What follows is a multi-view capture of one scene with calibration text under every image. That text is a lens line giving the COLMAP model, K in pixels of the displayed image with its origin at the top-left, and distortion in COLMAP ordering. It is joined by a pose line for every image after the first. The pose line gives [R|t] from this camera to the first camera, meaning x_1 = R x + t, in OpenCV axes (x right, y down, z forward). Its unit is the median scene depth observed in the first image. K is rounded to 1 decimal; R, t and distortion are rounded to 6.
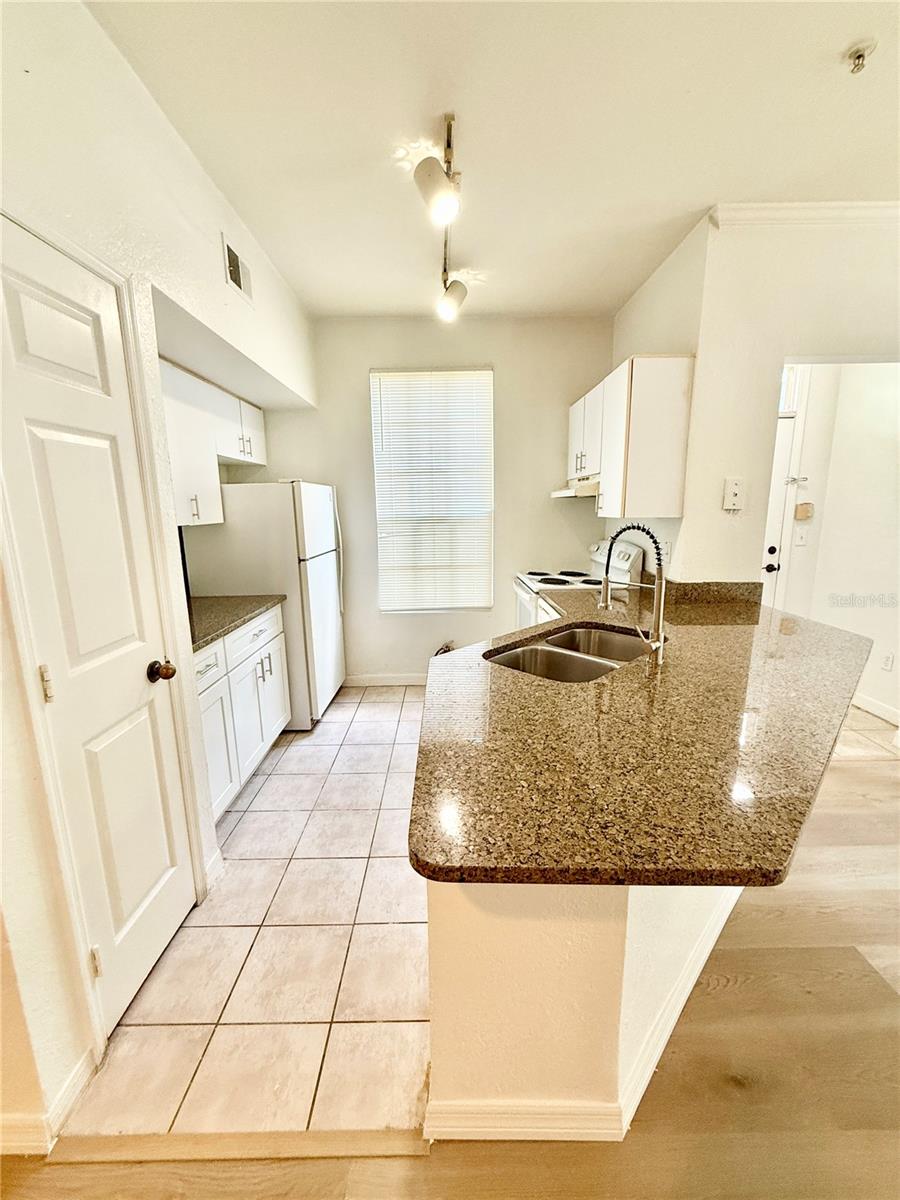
lens RADIAL K [[477.6, 0, 446.8], [0, 477.6, 598.9], [0, 0, 1]] dist [0.004837, 0.000578]
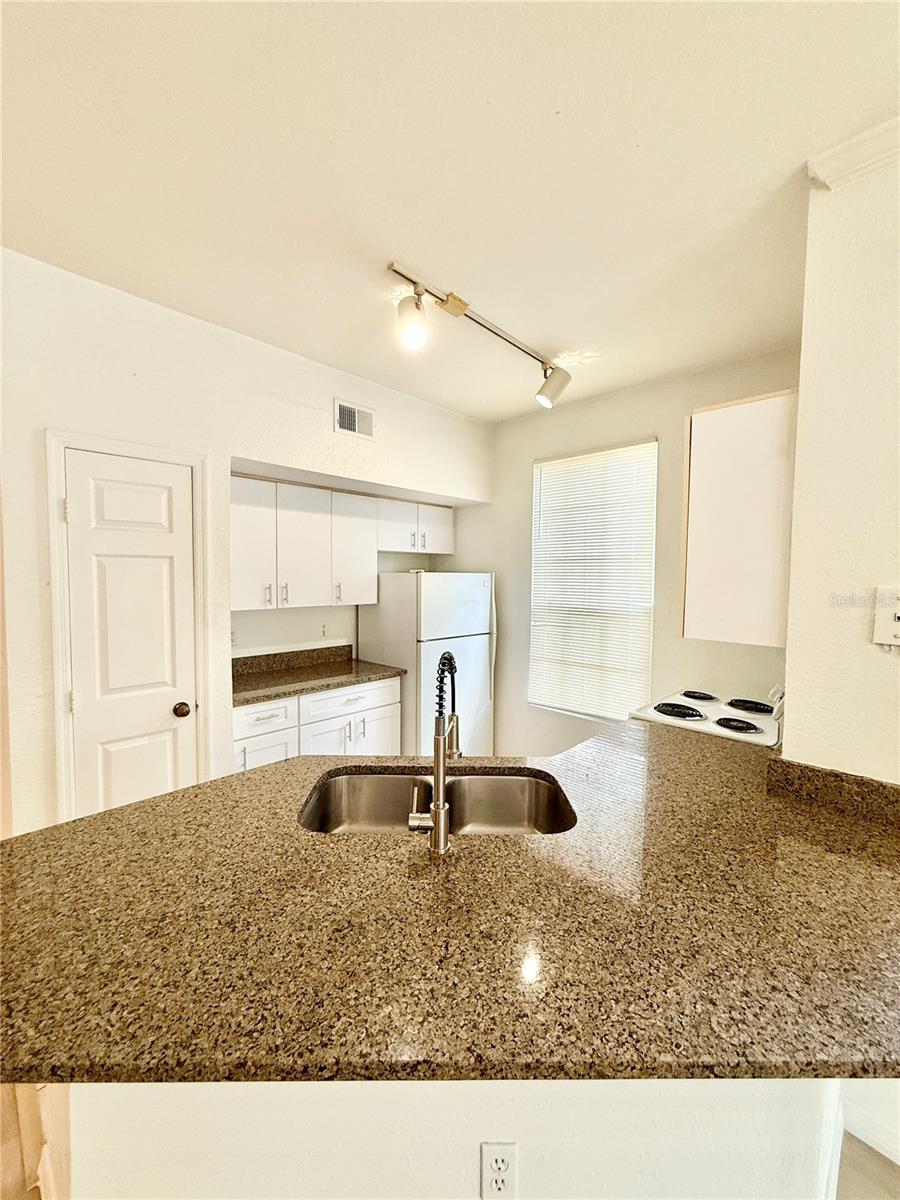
lens RADIAL K [[477.6, 0, 445.5], [0, 477.6, 598.0], [0, 0, 1]] dist [0.004837, 0.000578]
pose [[0.714011, 0.055265, -0.697949, 0.508036], [-0.153422, 0.985001, -0.078959, -0.101351], [0.683117, 0.163458, 0.711781, 0.236059]]
